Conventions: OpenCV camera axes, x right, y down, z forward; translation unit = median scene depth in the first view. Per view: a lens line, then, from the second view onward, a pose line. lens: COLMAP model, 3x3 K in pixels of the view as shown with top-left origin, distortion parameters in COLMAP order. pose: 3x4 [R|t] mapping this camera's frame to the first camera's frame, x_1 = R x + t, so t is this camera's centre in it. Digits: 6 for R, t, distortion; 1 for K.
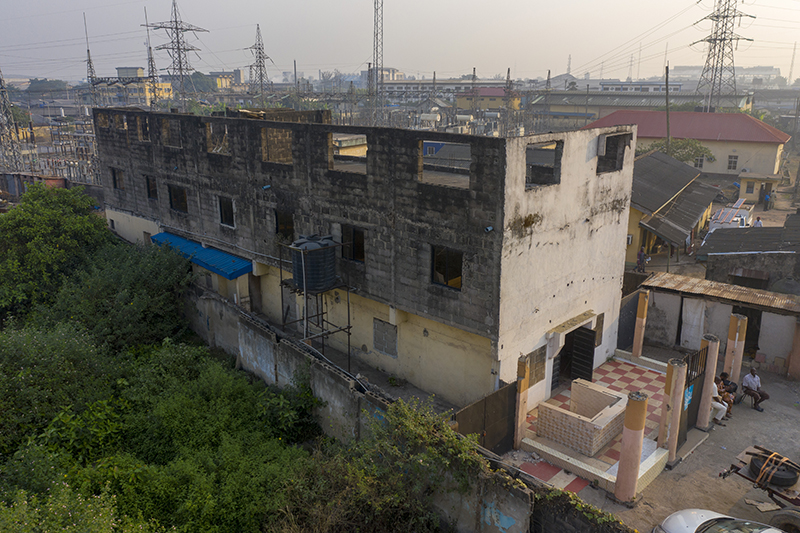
lens RADIAL K [[628.1, 0, 399.5], [0, 628.1, 267.7], [0, 0, 1]] dist [-0.004250, 0.001947]
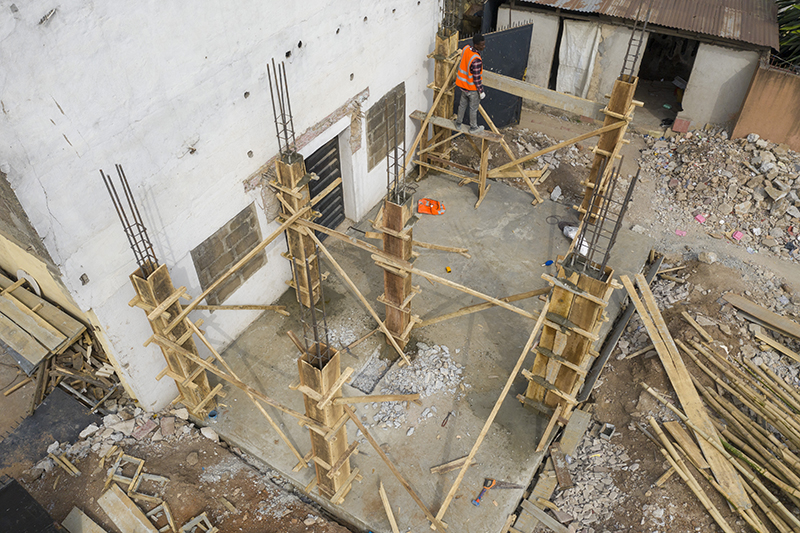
lens RADIAL K [[628.1, 0, 403.2], [0, 628.1, 263.8], [0, 0, 1]] dist [-0.004250, 0.001947]
pose [[0.981888, -0.138969, 0.128780, 0.270780], [0.058596, 0.869121, 0.491117, -0.050813], [-0.180176, -0.474676, 0.861522, 0.570249]]
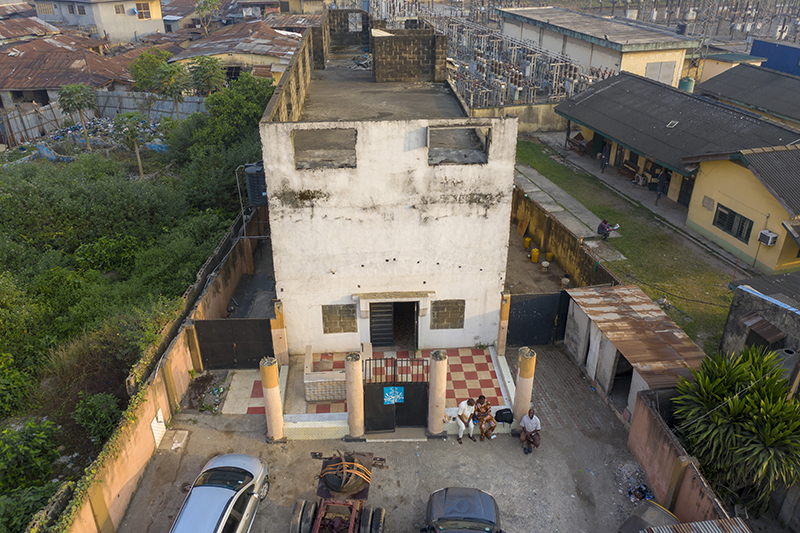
lens RADIAL K [[628.1, 0, 402.7], [0, 628.1, 267.4], [0, 0, 1]] dist [-0.004250, 0.001947]
pose [[0.746862, 0.320262, -0.582778, 0.918697], [-0.190146, 0.942646, 0.274342, -0.261606], [0.637214, -0.094083, 0.764923, 0.195551]]
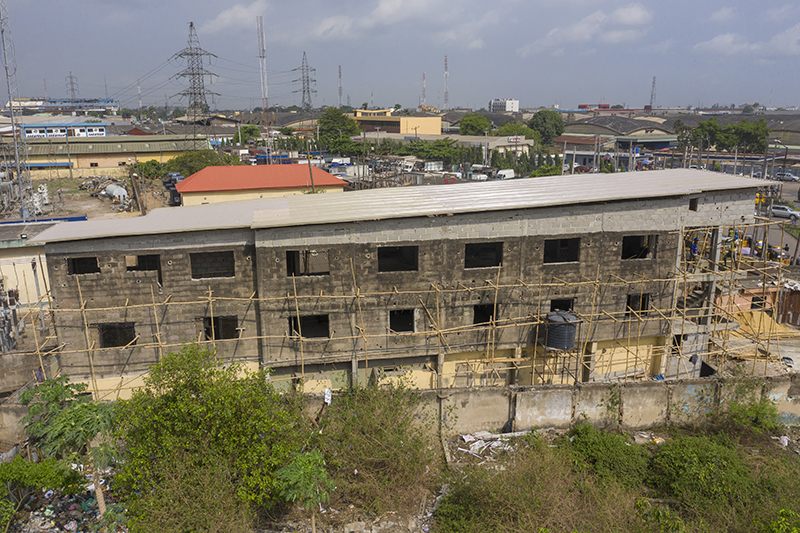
lens RADIAL K [[628.1, 0, 400.7], [0, 628.1, 267.3], [0, 0, 1]] dist [-0.004250, 0.001947]
pose [[0.567052, -0.201994, 0.798530, -2.073443], [0.235261, 0.968797, 0.078001, -0.488970], [-0.789370, 0.143633, 0.596880, 0.589527]]
